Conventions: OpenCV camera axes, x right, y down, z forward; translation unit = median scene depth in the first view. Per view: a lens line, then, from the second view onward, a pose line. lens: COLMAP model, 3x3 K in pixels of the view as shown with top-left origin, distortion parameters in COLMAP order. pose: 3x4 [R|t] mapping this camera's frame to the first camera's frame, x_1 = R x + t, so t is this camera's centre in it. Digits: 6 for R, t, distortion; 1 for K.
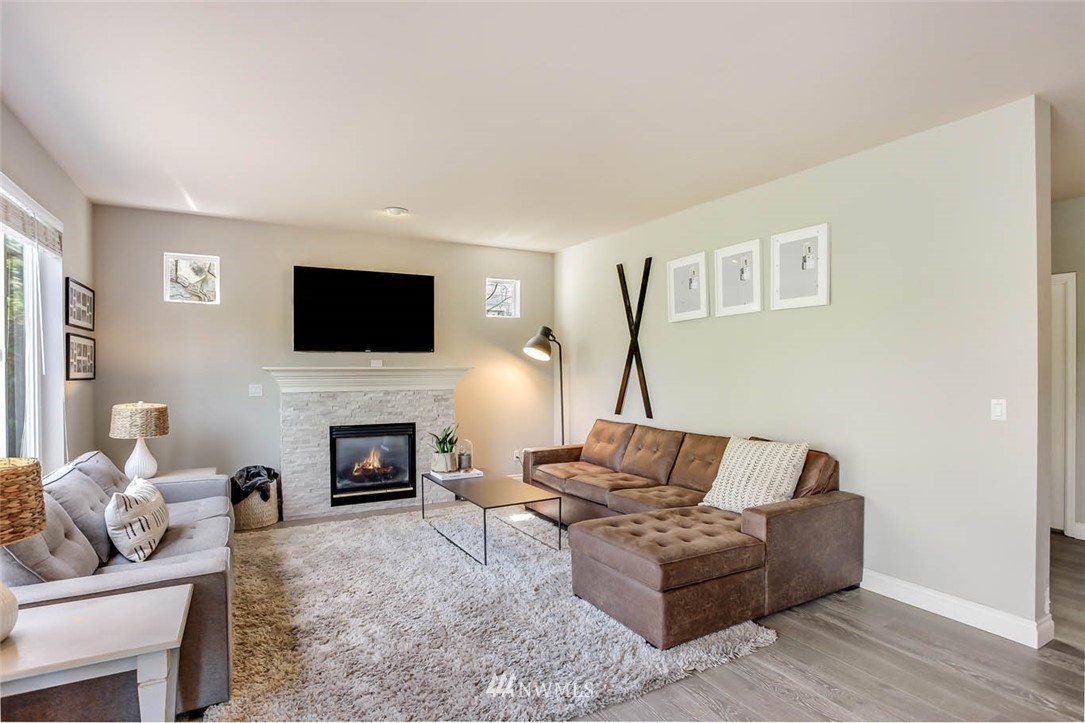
lens RADIAL K [[542.5, 0, 539.0], [0, 542.5, 368.6], [0, 0, 1]] dist [-0.040337, 0.008571]
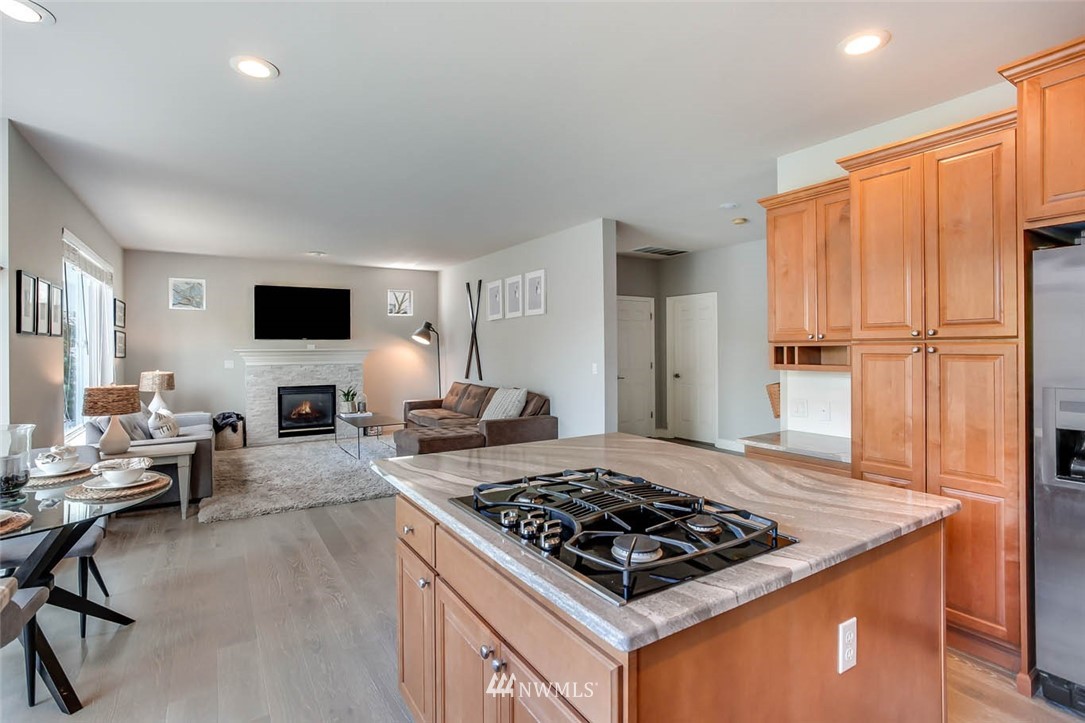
lens RADIAL K [[510.8, 0, 533.1], [0, 510.8, 347.5], [0, 0, 1]] dist [-0.018941, 0.002092]
pose [[0.998982, -0.004780, 0.044853, 0.297249], [0.004973, 0.999979, -0.004207, 0.001892], [-0.044832, 0.004426, 0.998985, -0.527745]]
